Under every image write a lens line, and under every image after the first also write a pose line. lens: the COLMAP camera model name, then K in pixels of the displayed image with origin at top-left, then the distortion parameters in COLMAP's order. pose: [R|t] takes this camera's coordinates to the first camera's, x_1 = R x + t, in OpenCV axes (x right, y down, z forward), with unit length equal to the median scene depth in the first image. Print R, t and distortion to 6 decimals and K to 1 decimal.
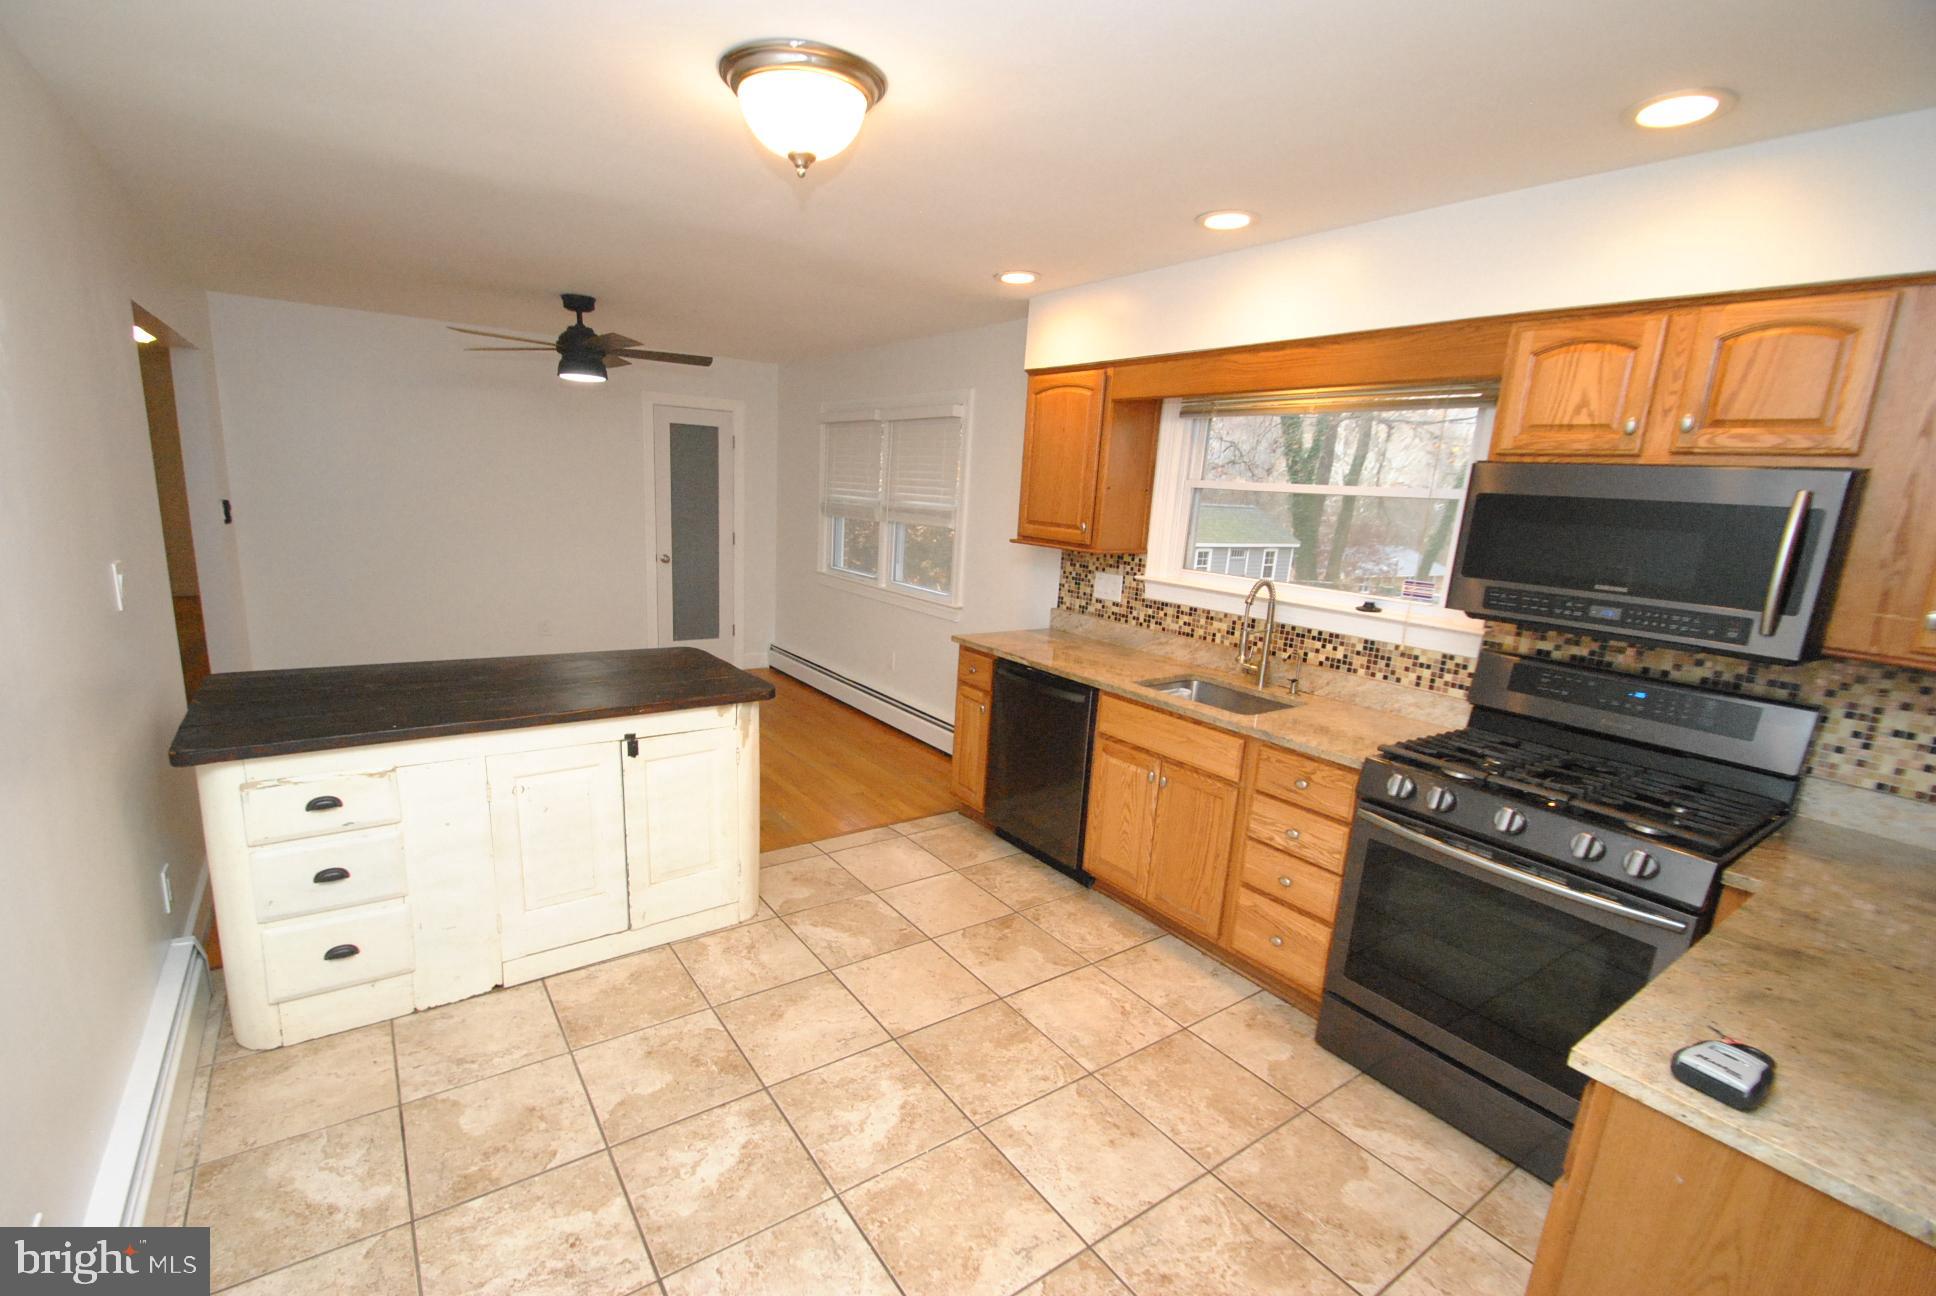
lens RADIAL K [[849.0, 0, 959.5], [0, 849.0, 663.4], [0, 0, 1]] dist [-0.011280, -0.003984]
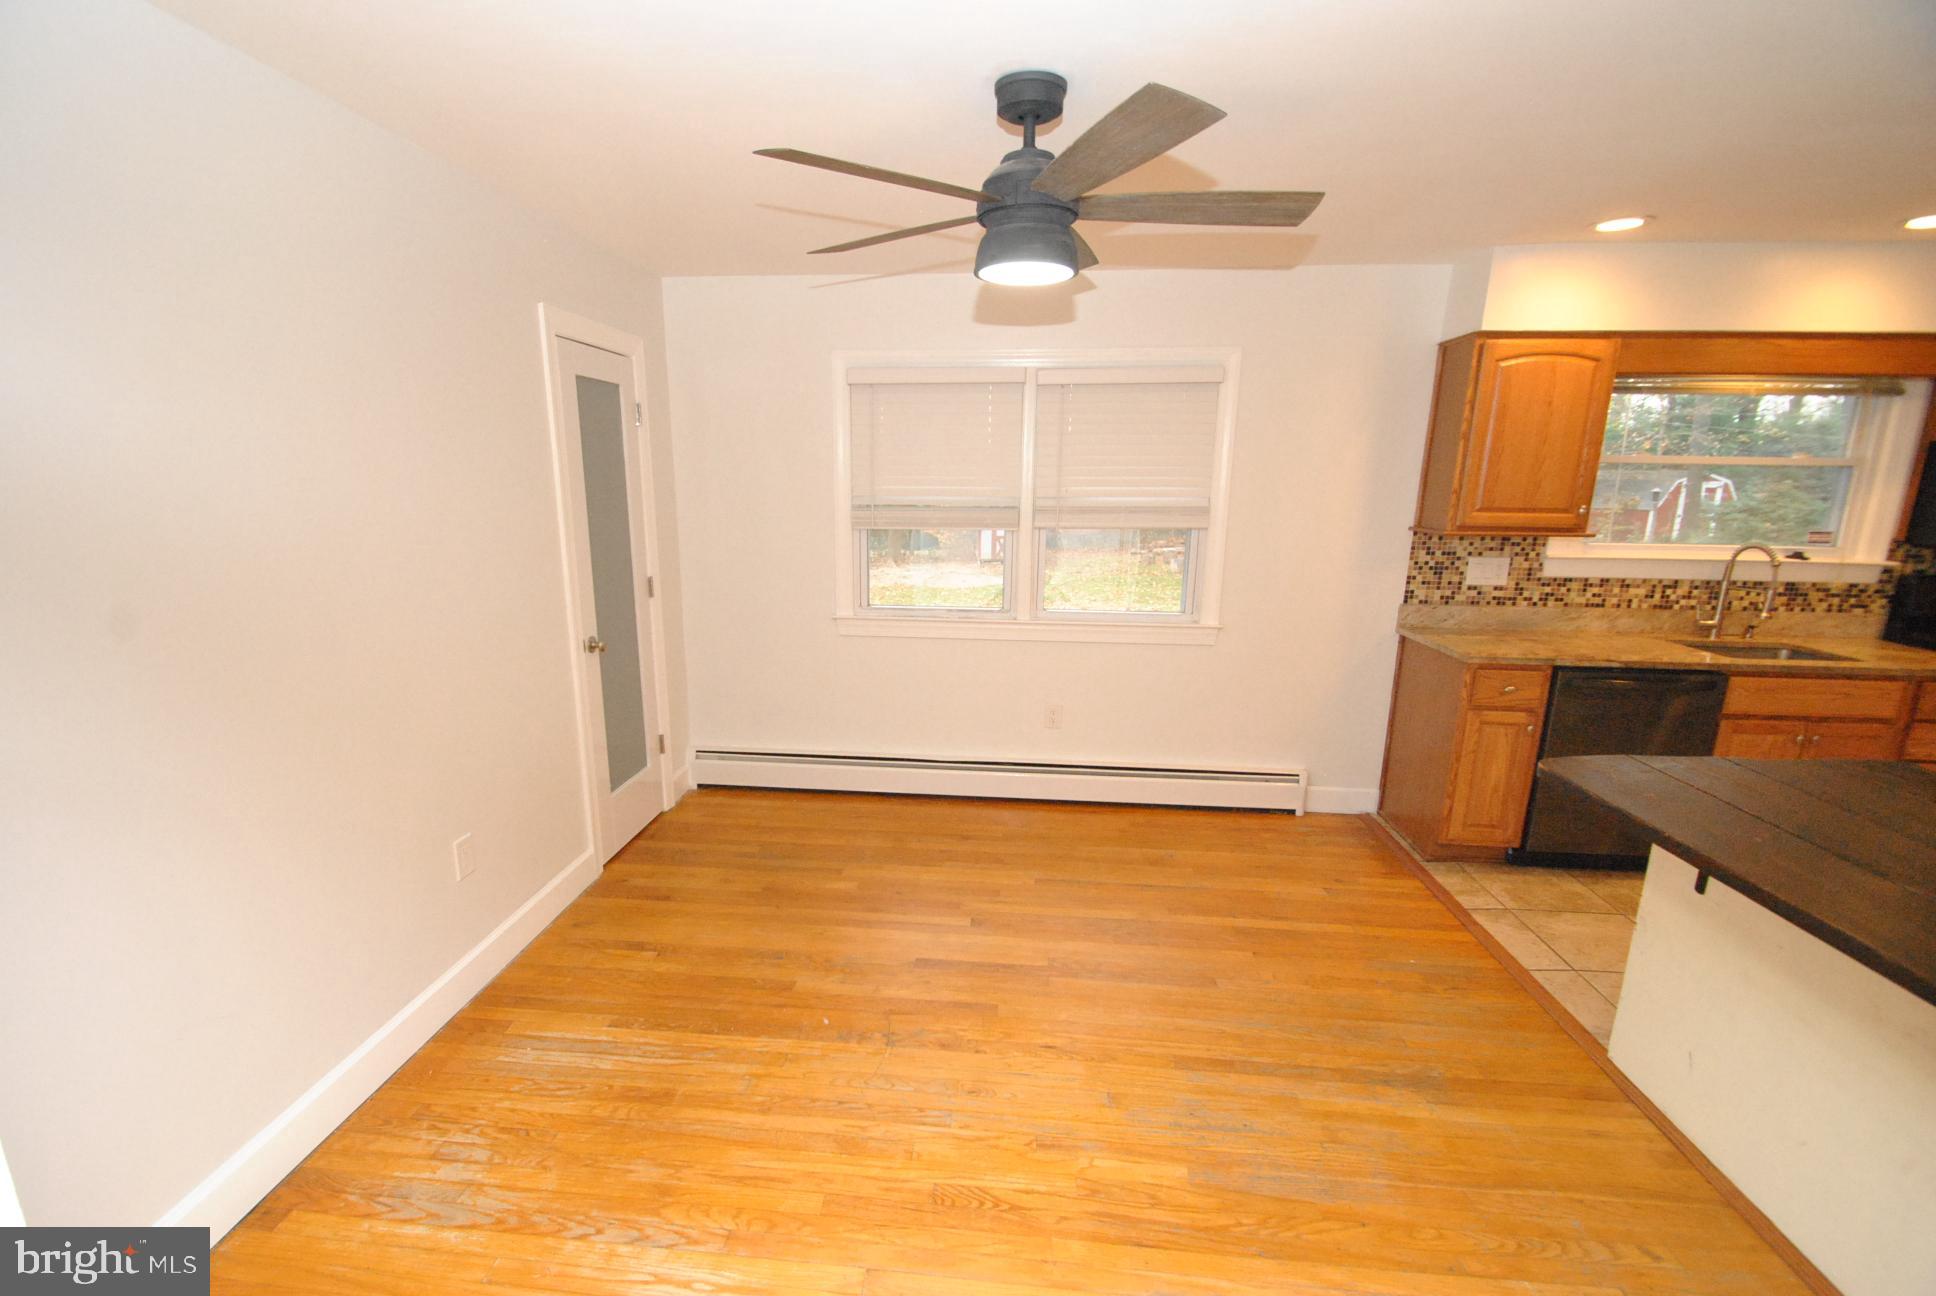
lens RADIAL K [[849.0, 0, 929.7], [0, 849.0, 678.6], [0, 0, 1]] dist [-0.011280, -0.003984]
pose [[0.668628, -0.231819, 0.706539, -1.072230], [0.187345, 0.972029, 0.141635, -0.256821], [-0.719610, 0.037665, 0.693356, 0.915640]]
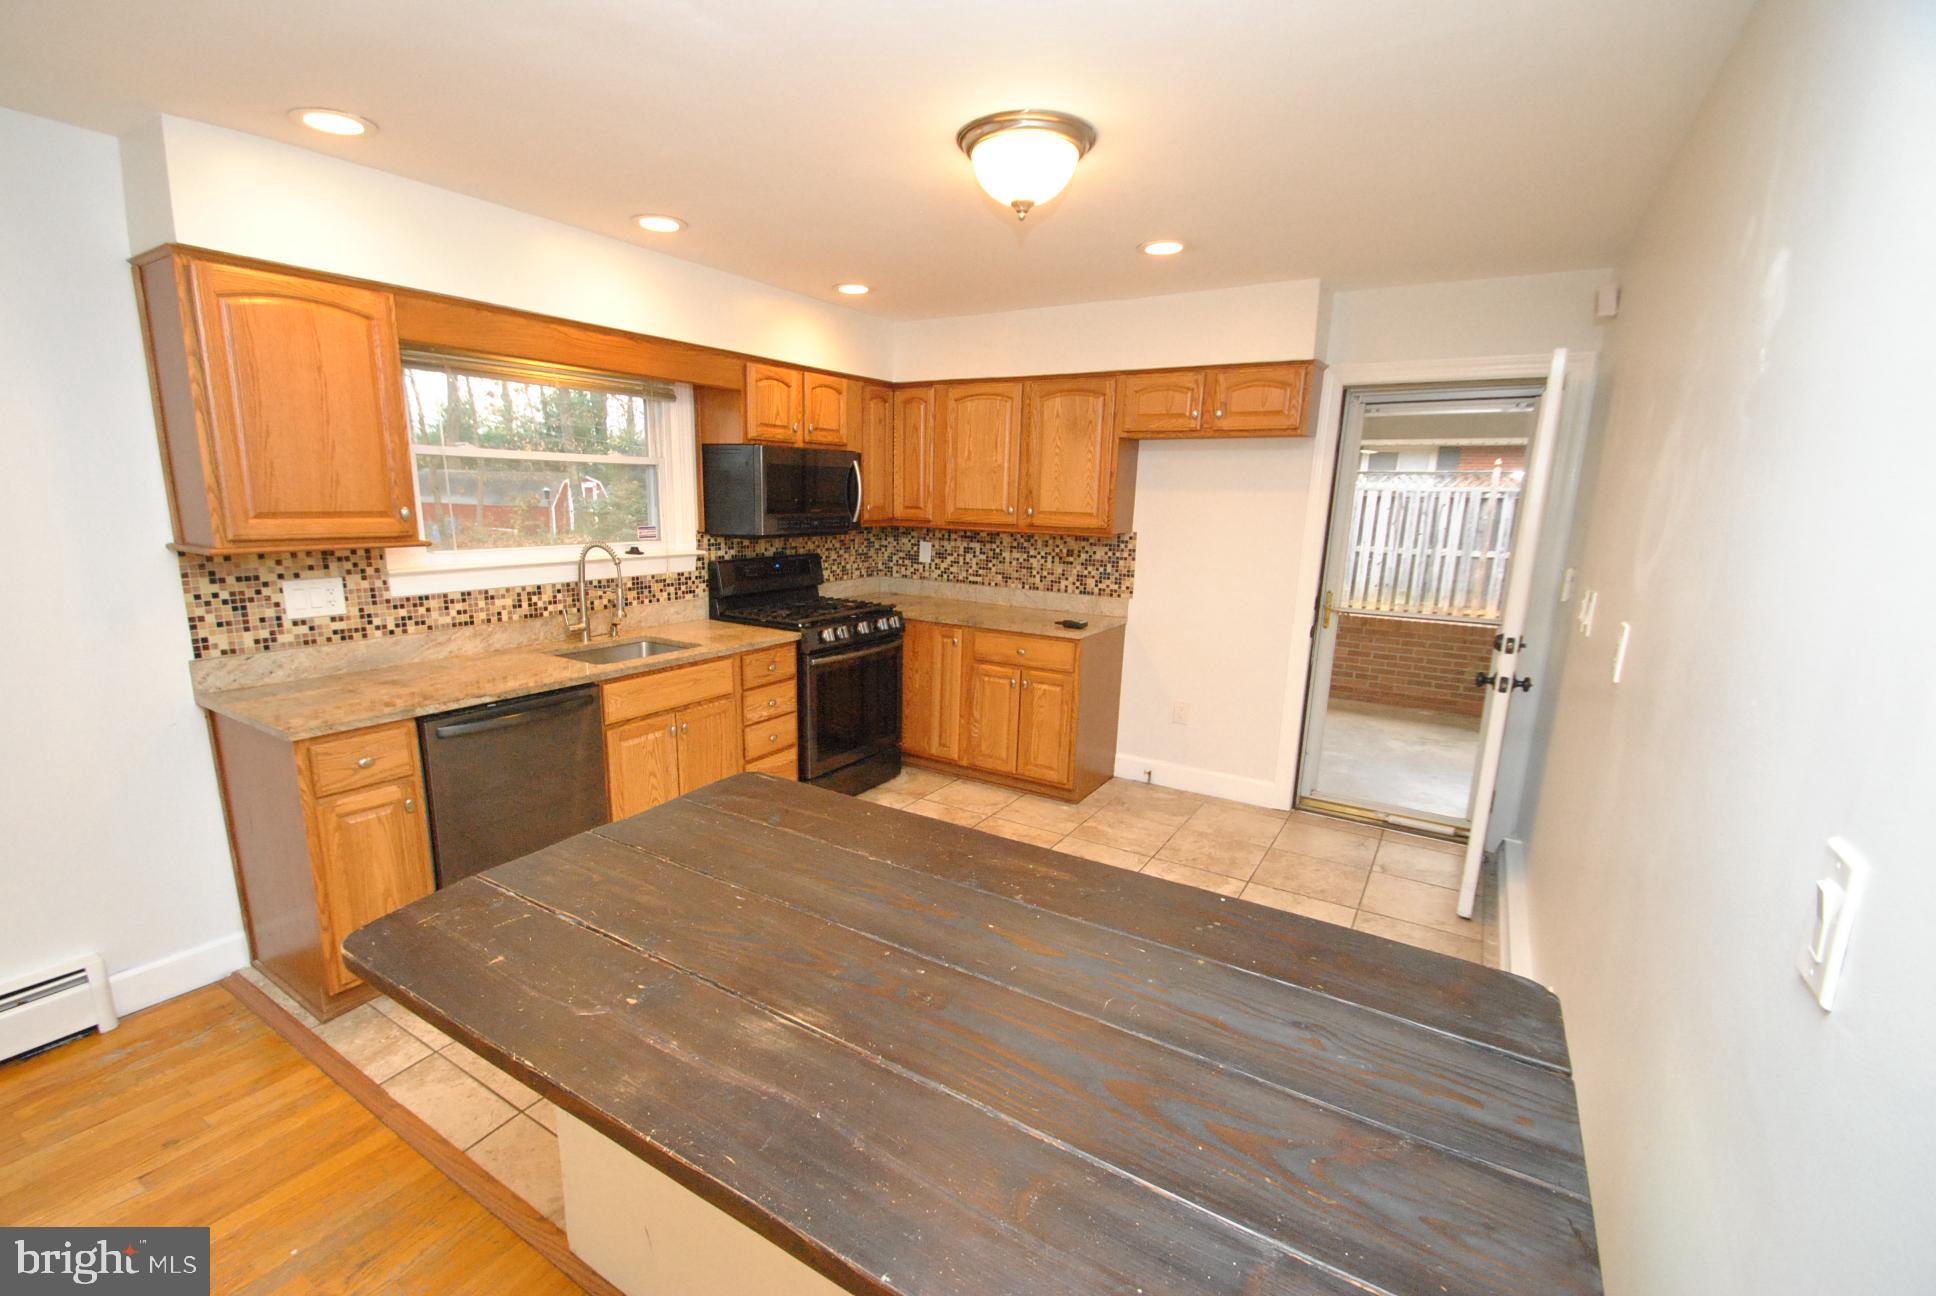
lens RADIAL K [[849.0, 0, 944.3], [0, 849.0, 692.3], [0, 0, 1]] dist [-0.011280, -0.003984]
pose [[-0.373808, -0.284655, 0.882745, -0.748434], [0.140321, 0.923429, 0.357195, -0.222139], [-0.916830, 0.257391, -0.305242, 0.866491]]
